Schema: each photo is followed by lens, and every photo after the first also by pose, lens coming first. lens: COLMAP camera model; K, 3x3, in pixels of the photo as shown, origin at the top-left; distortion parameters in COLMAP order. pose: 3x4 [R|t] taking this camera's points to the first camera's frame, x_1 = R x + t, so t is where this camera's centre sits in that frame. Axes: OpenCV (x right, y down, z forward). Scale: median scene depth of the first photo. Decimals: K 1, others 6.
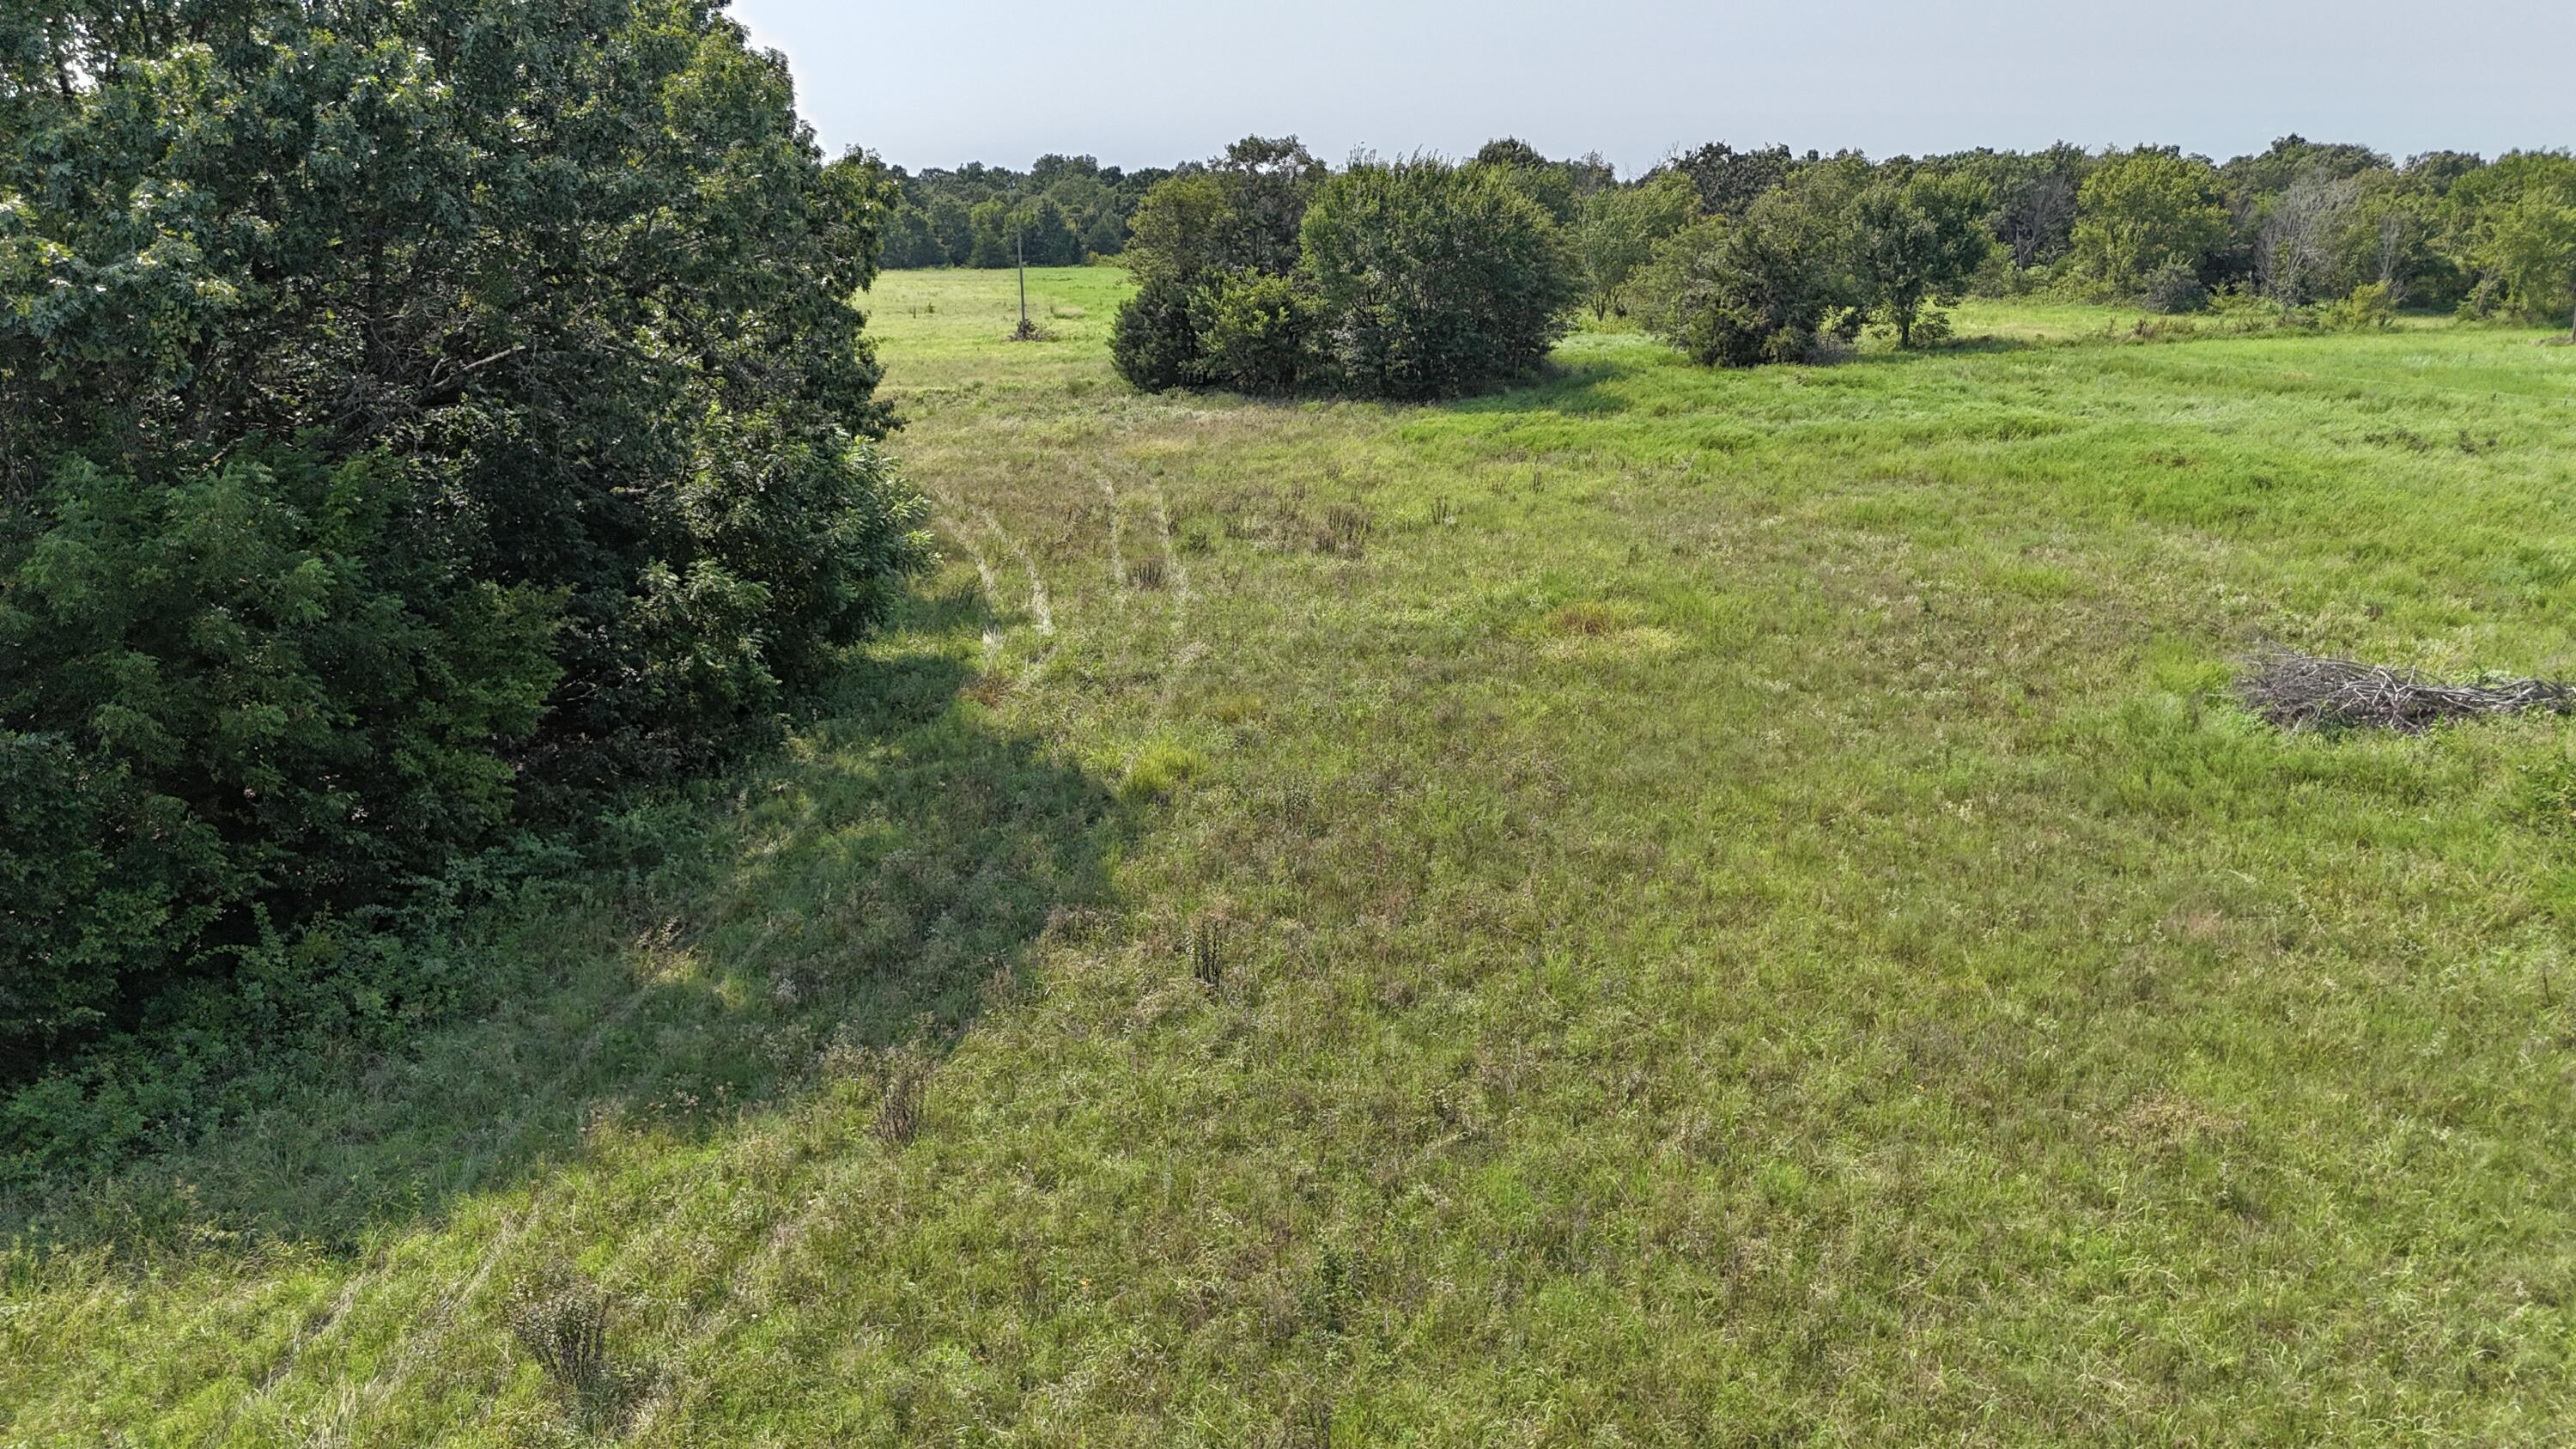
lens RADIAL K [[1888.0, 0, 1294.6], [0, 1888.0, 721.5], [0, 0, 1]] dist [0.050093, -0.040686]
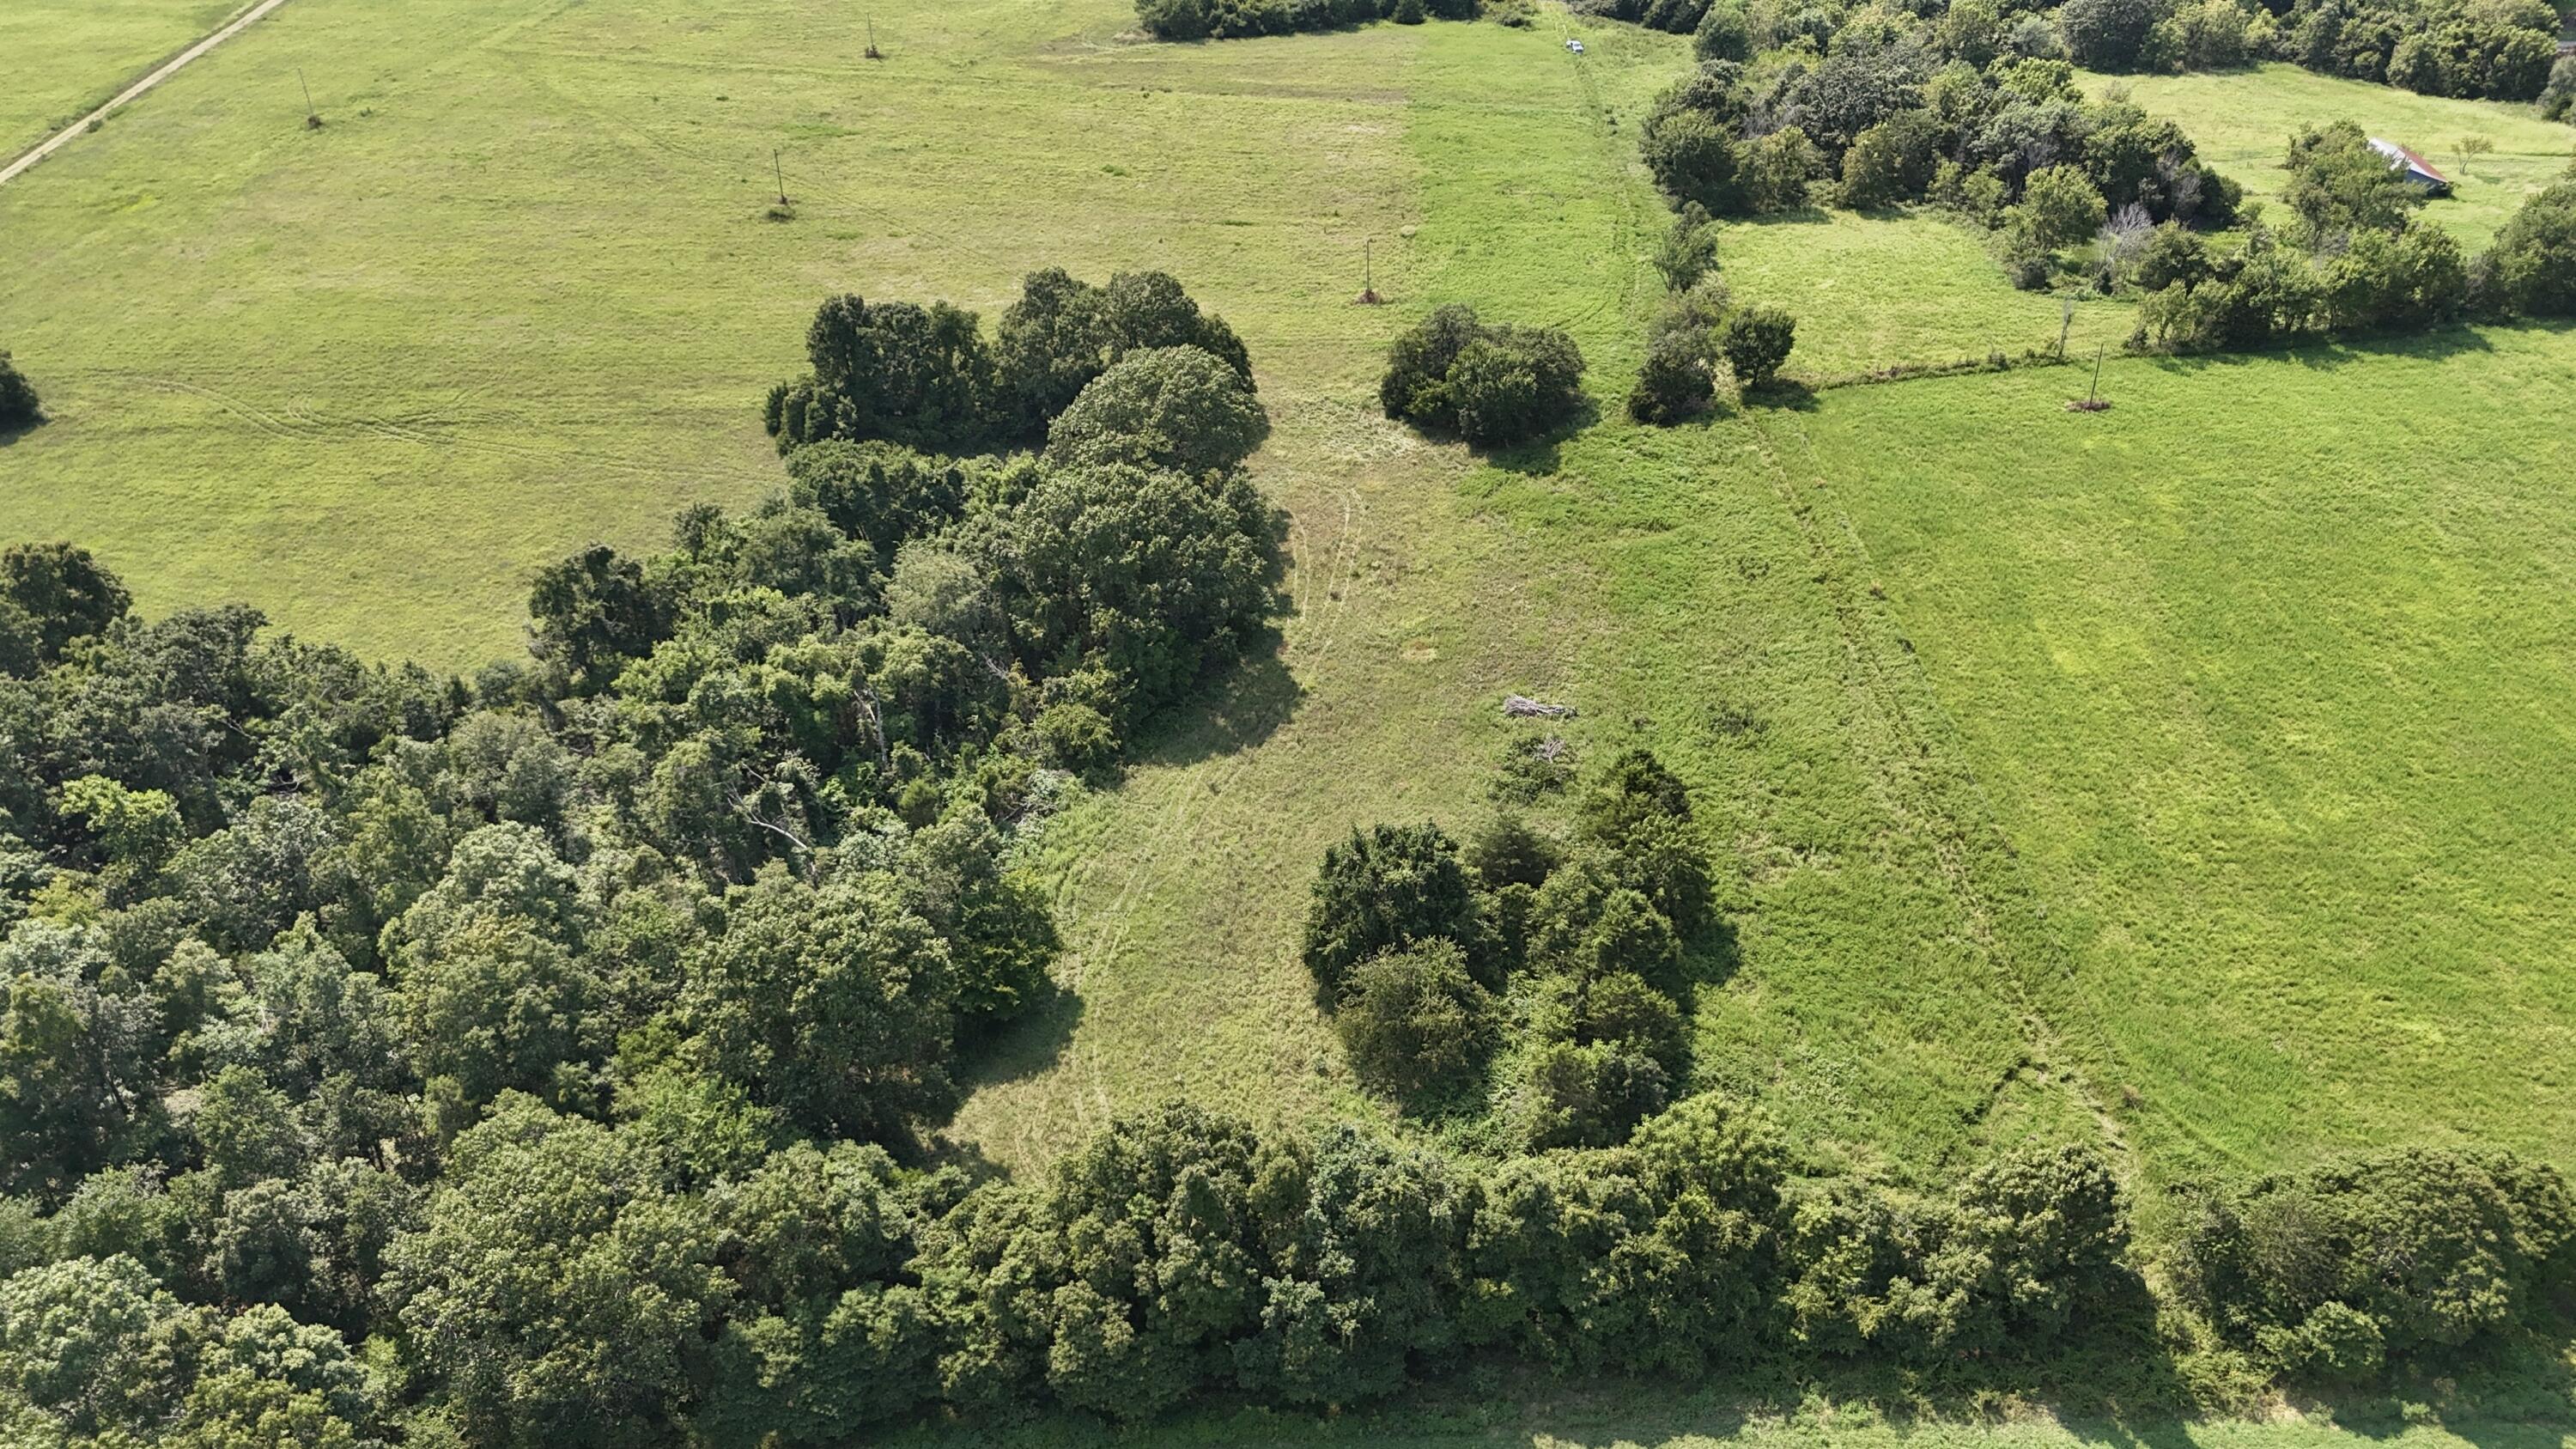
lens RADIAL K [[1888.0, 0, 1311.7], [0, 1888.0, 723.0], [0, 0, 1]] dist [0.050093, -0.040686]
pose [[0.970182, 0.132330, -0.203068, 0.979681], [-0.061351, 0.944599, 0.322442, -1.515336], [0.234486, -0.300369, 0.924551, -3.735303]]
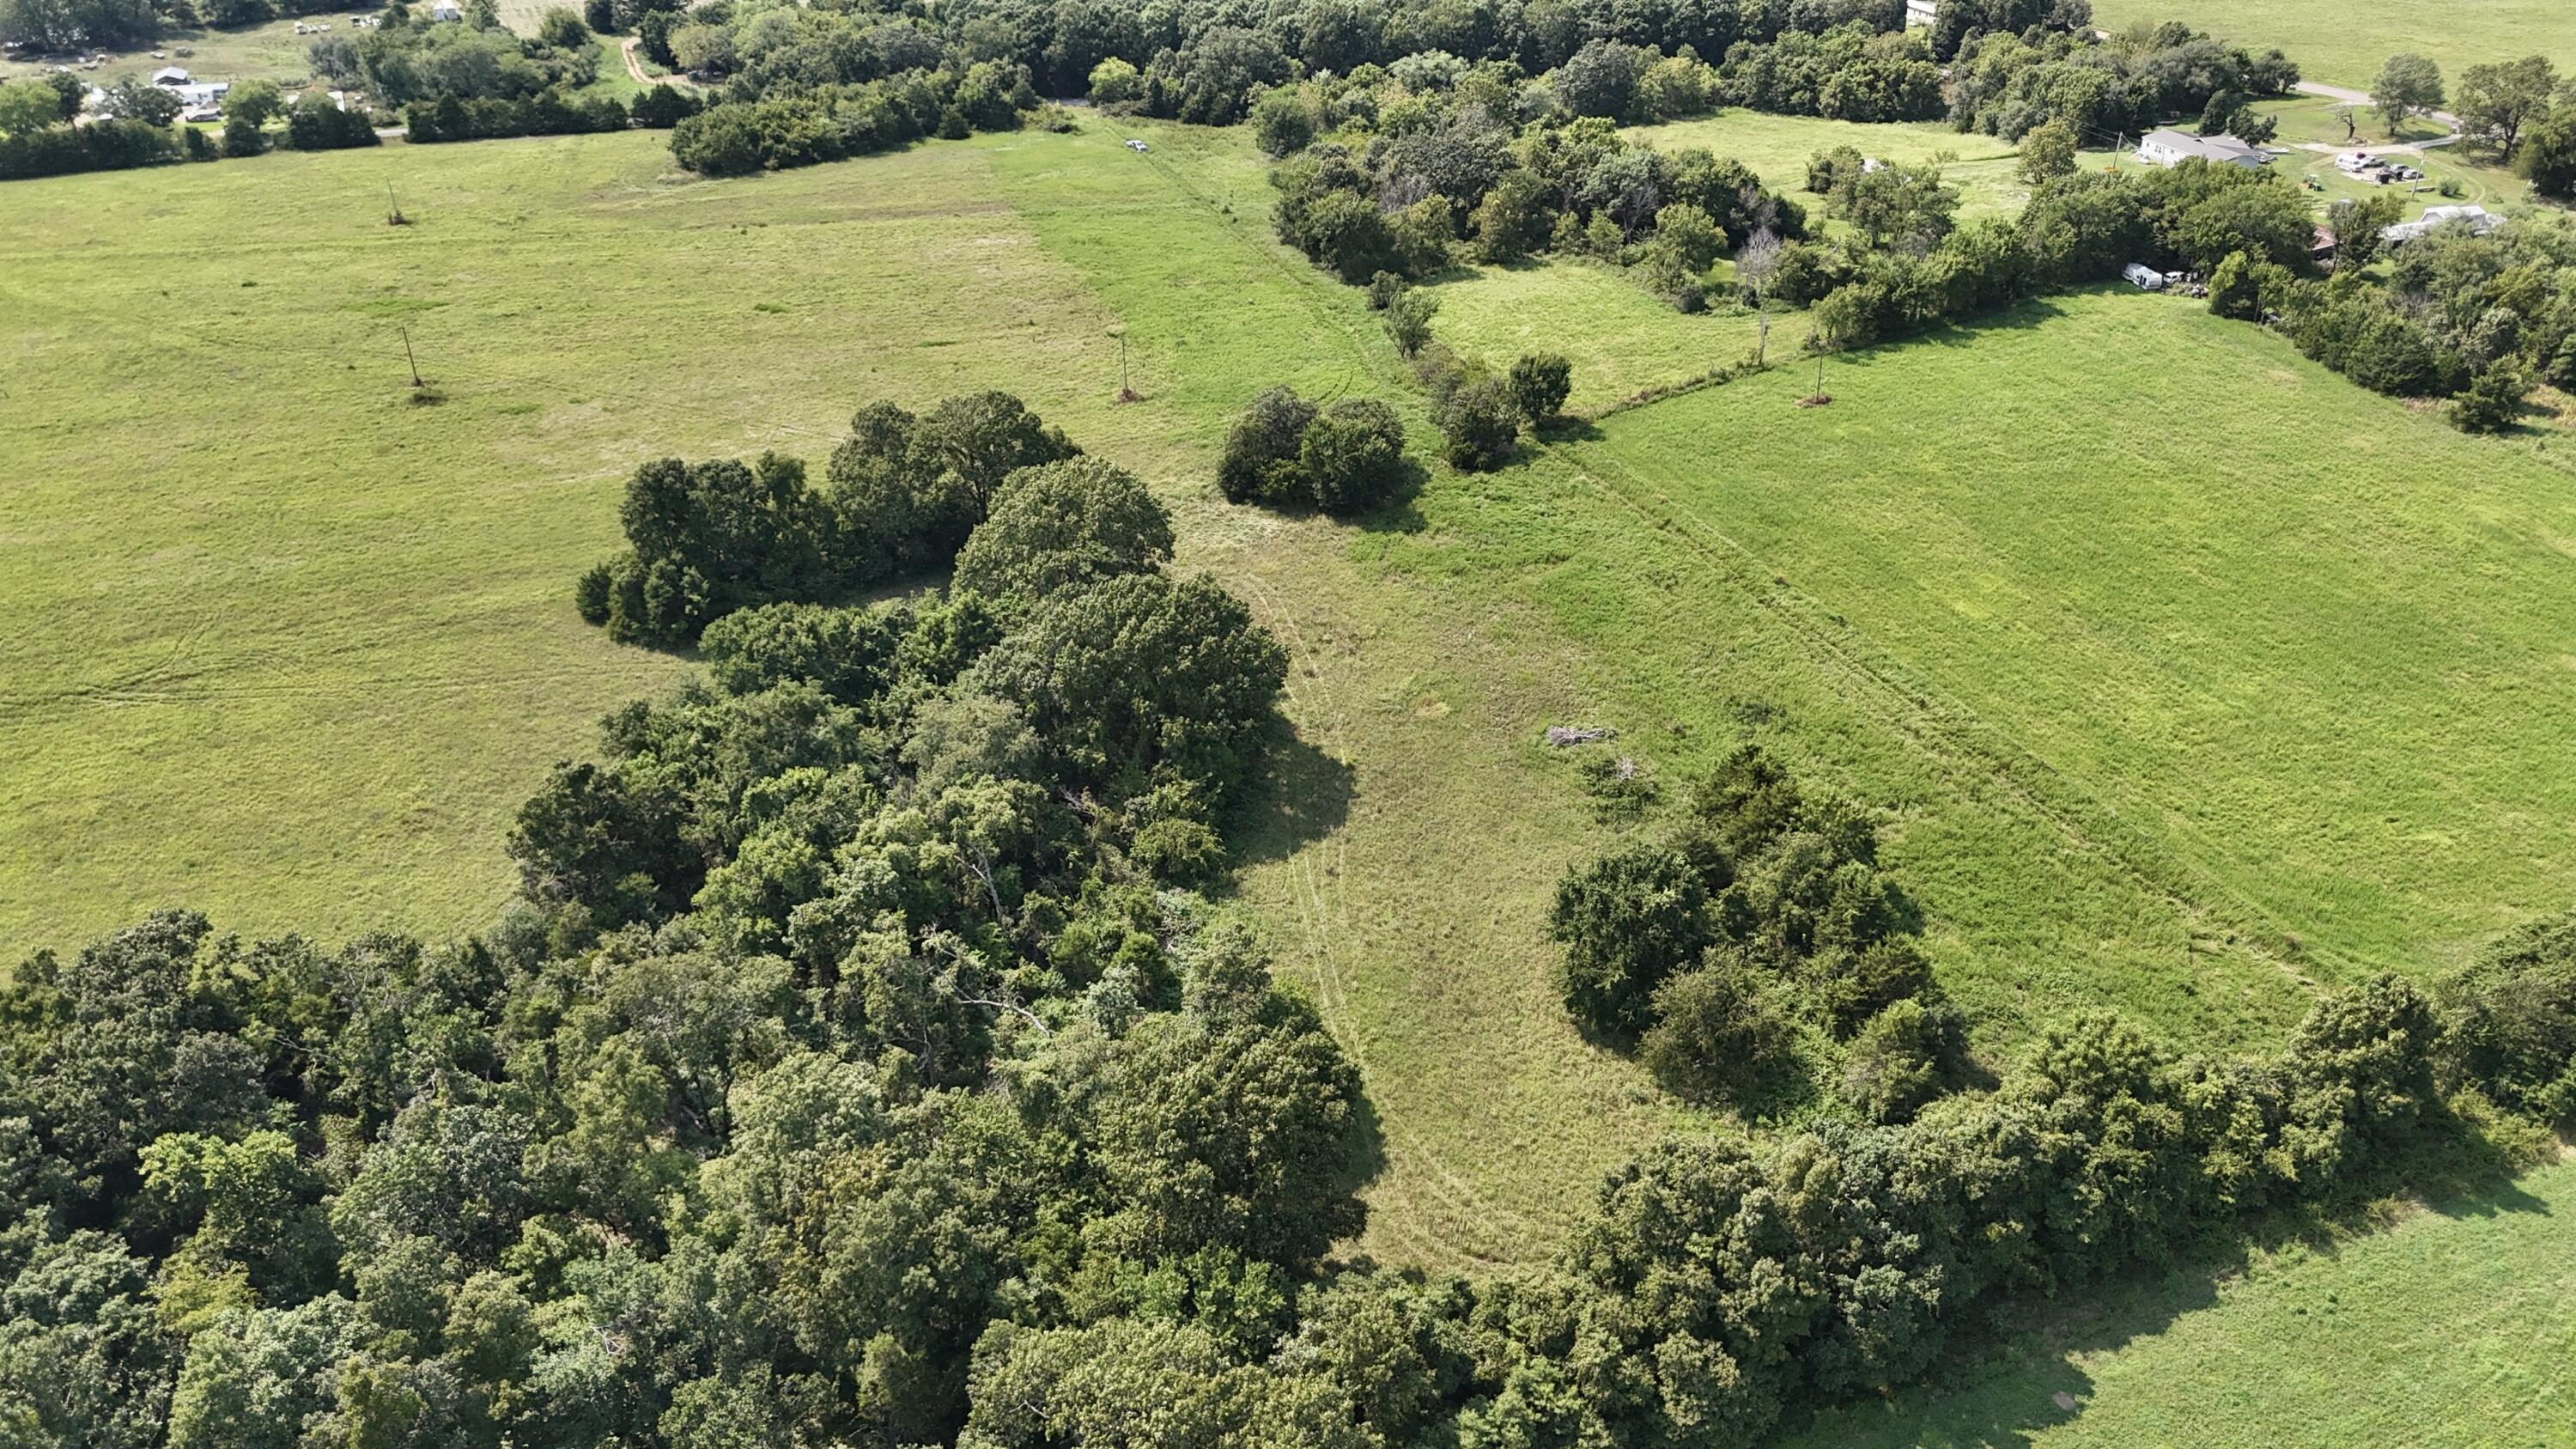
lens RADIAL K [[1888.0, 0, 1294.4], [0, 1888.0, 723.9], [0, 0, 1]] dist [0.050093, -0.040686]
pose [[0.991075, -0.068191, 0.114543, -0.799228], [0.035324, 0.962884, 0.267593, -1.440082], [-0.128539, -0.261159, 0.956699, -3.860512]]
